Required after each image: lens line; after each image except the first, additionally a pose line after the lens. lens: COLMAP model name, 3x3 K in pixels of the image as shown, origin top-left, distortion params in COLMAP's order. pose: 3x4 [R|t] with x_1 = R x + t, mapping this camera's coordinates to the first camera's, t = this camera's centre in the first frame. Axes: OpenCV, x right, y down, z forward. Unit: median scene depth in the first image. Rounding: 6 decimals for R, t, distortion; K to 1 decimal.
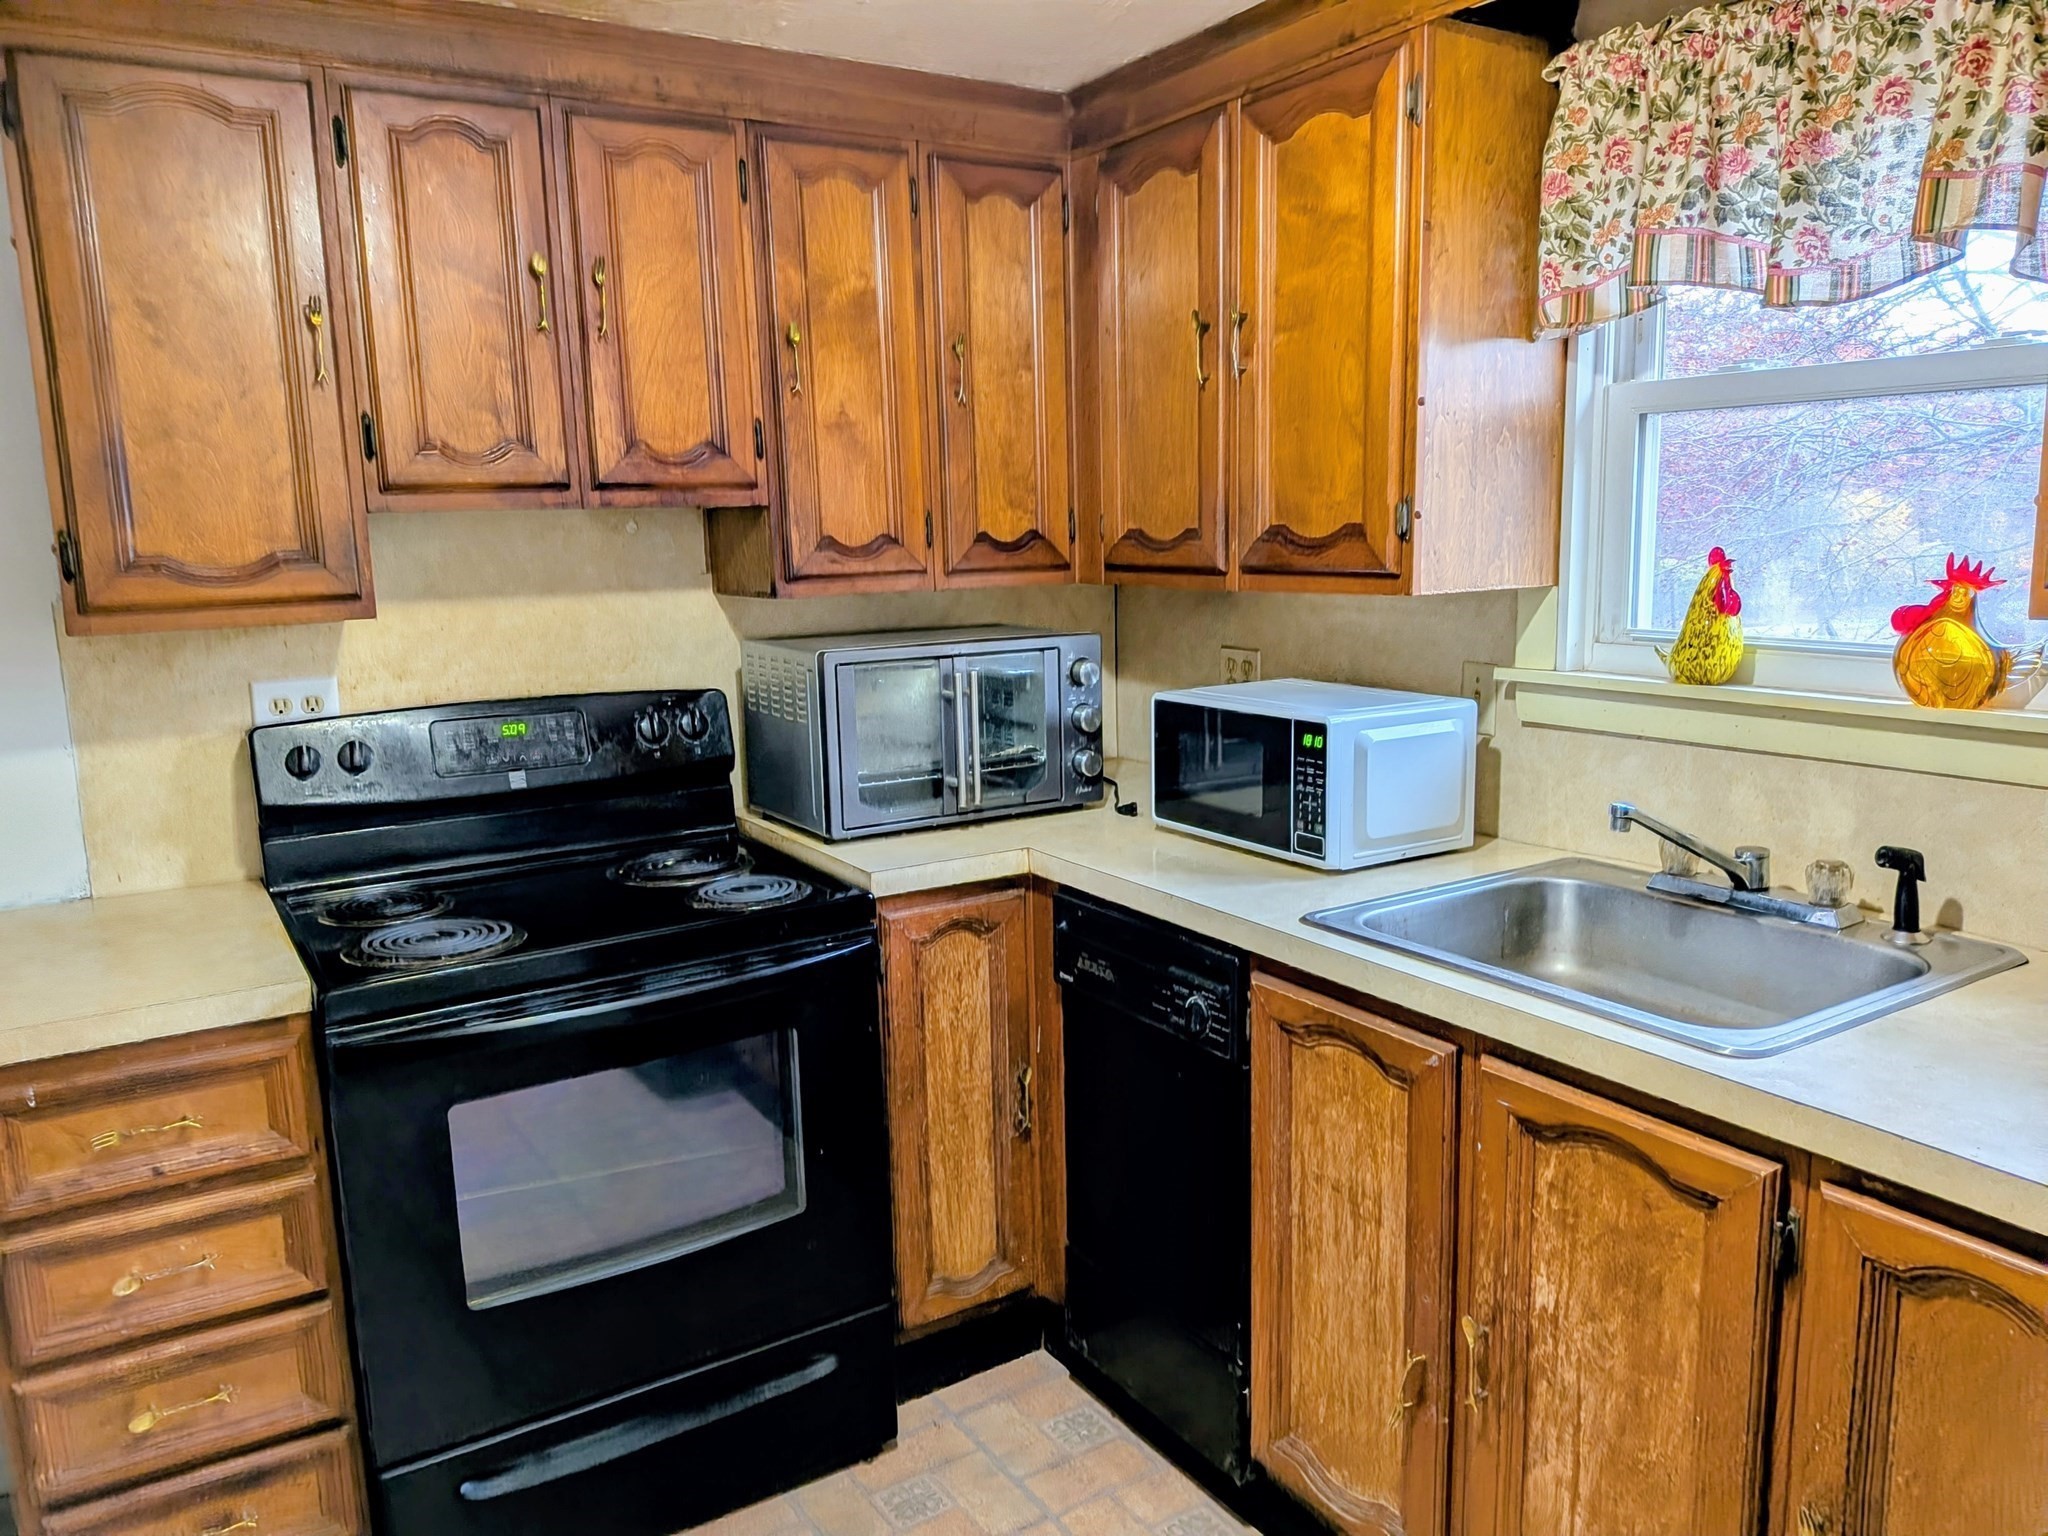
lens RADIAL K [[1462.1, 0, 1028.3], [0, 1462.1, 724.1], [0, 0, 1]] dist [-0.011792, -0.005209]
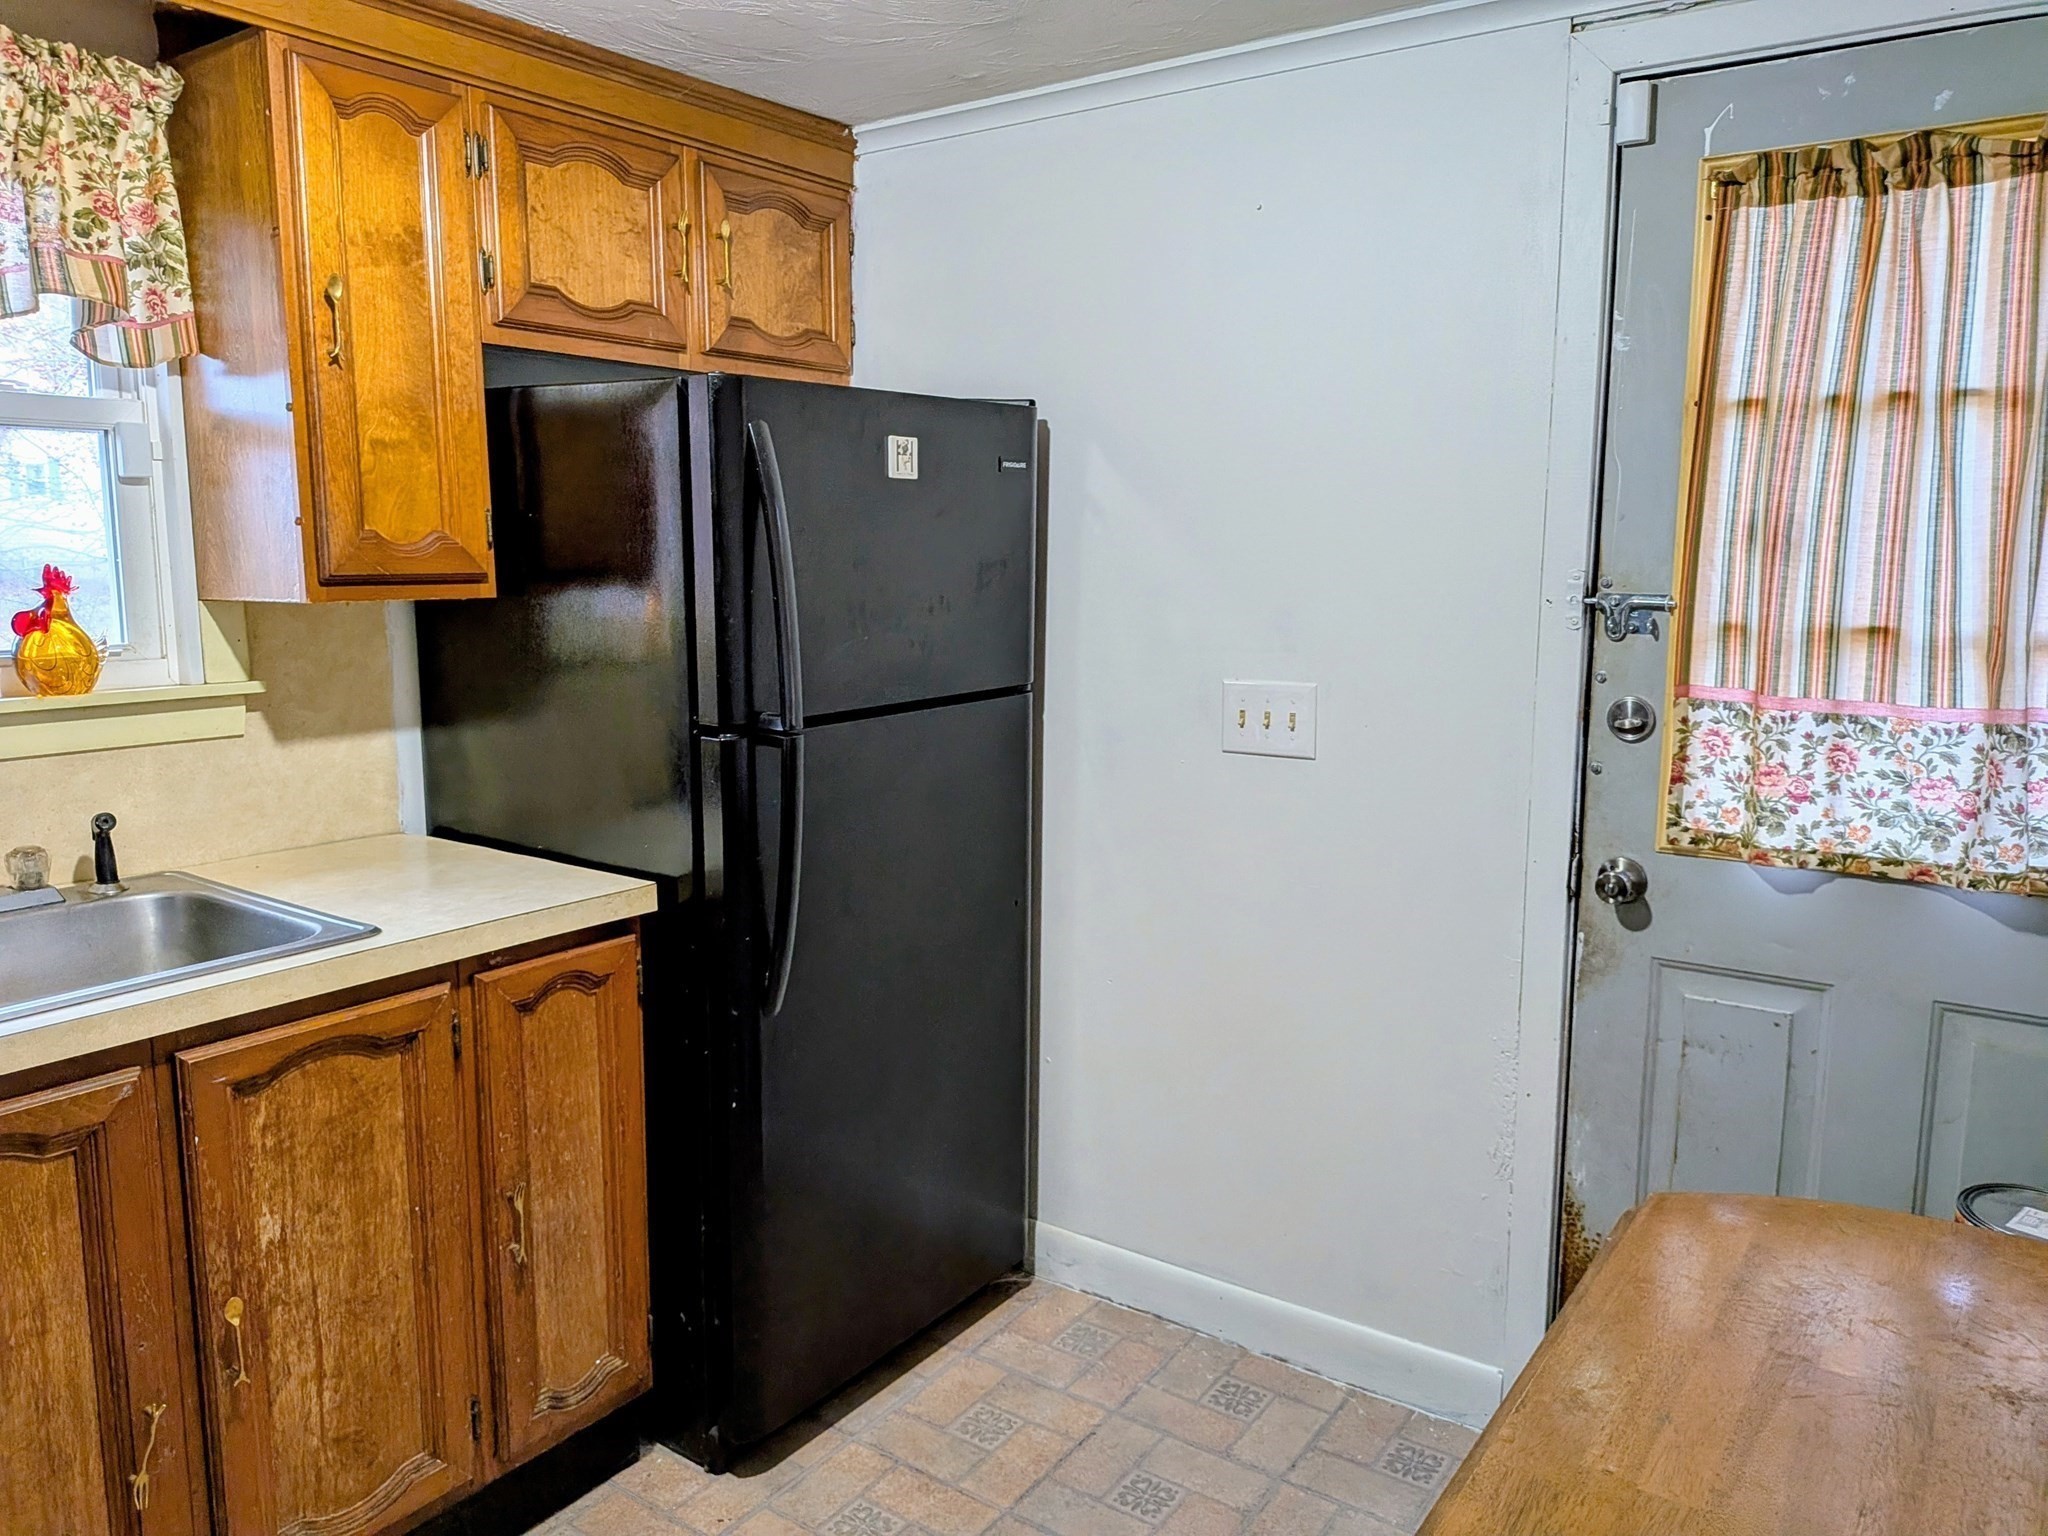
lens RADIAL K [[1462.1, 0, 1024.9], [0, 1462.1, 766.7], [0, 0, 1]] dist [-0.011792, -0.005209]
pose [[-0.362082, -0.123824, 0.923886, -0.824580], [0.142264, 0.972186, 0.186053, -0.070854], [-0.921226, 0.198802, -0.334395, 0.777750]]
